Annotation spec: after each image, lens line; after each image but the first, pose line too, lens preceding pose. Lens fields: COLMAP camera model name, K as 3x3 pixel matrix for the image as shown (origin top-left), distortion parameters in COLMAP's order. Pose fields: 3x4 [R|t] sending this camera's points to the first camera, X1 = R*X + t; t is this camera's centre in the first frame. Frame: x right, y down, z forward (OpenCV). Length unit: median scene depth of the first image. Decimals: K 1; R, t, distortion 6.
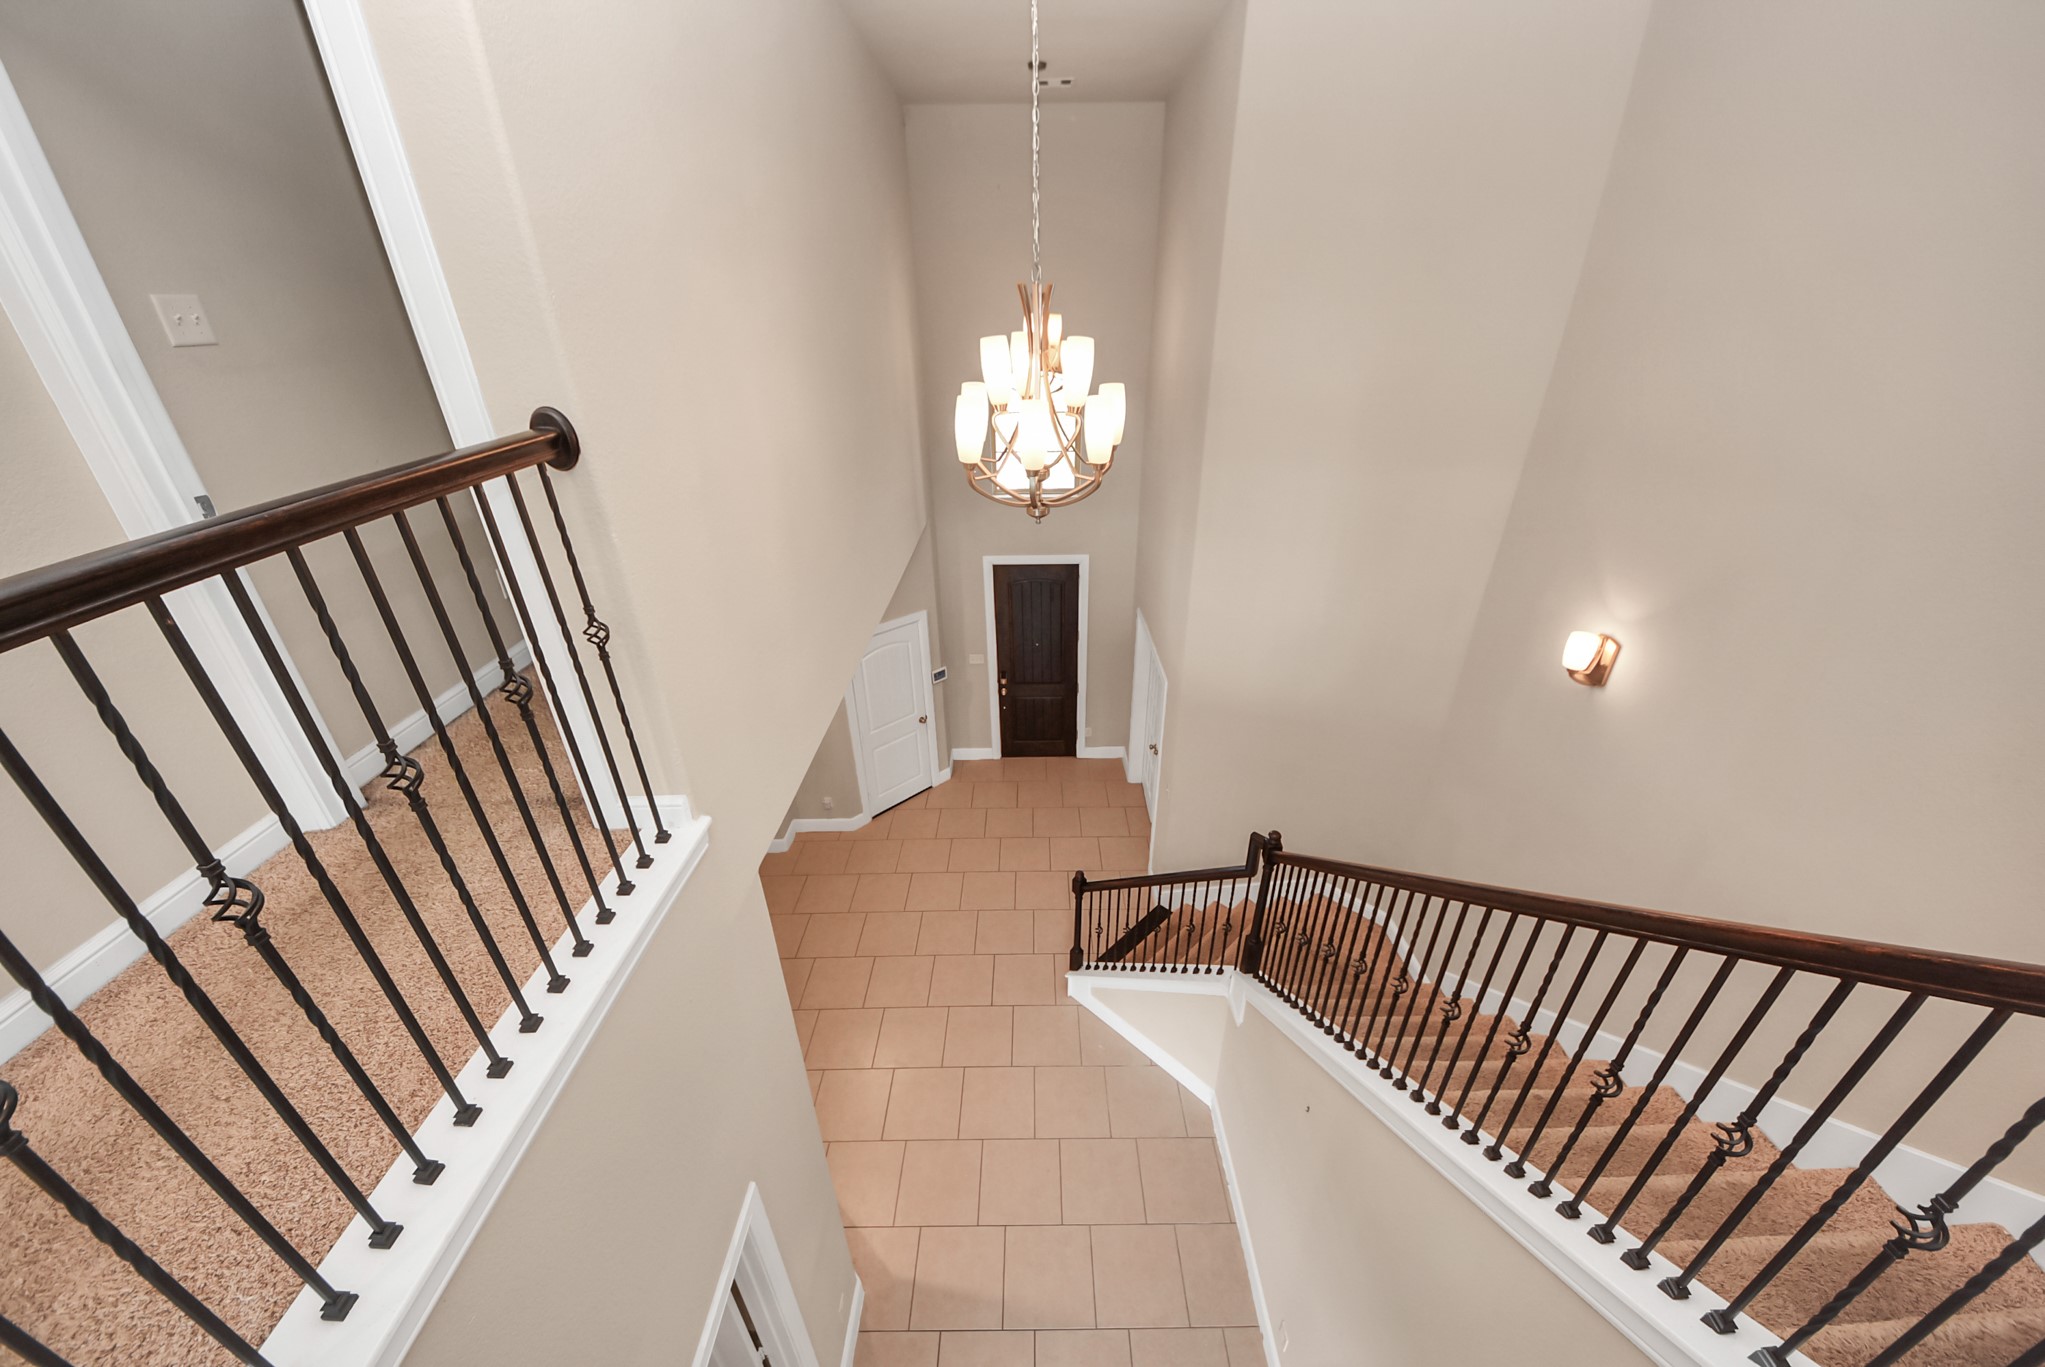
lens RADIAL K [[721.0, 0, 1017.8], [0, 721.0, 683.0], [0, 0, 1]] dist [0.013373, -0.000167]
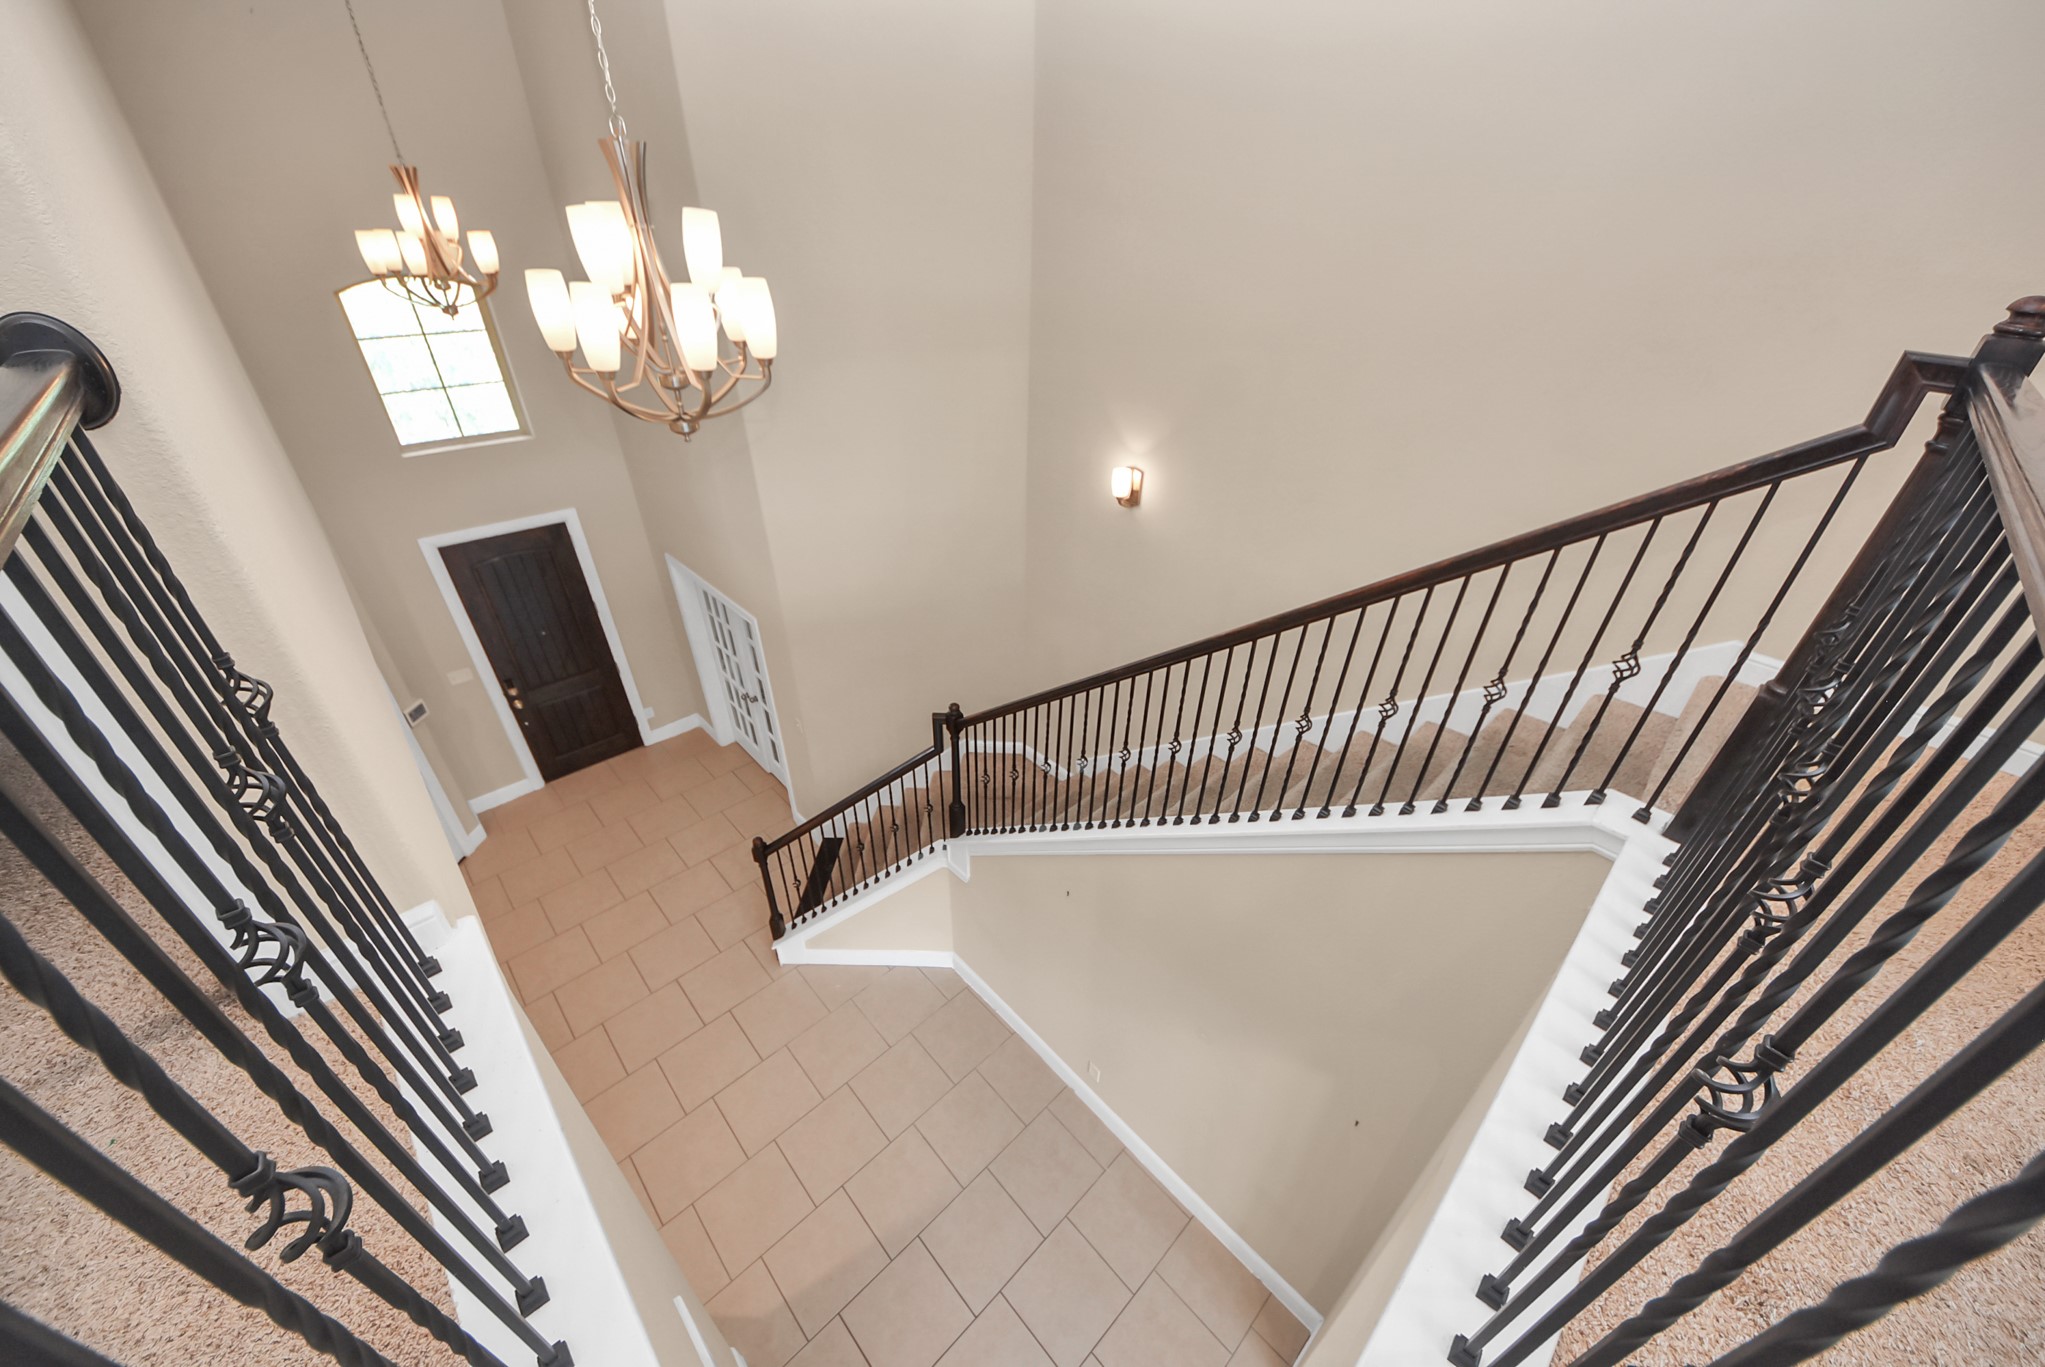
lens RADIAL K [[751.0, 0, 1037.7], [0, 751.0, 686.0], [0, 0, 1]] dist [0.000742, -0.000051]
pose [[0.708310, -0.347039, 0.614704, -0.170220], [0.289829, 0.936997, 0.195030, -0.003552], [-0.643658, 0.040018, 0.764266, 0.022877]]
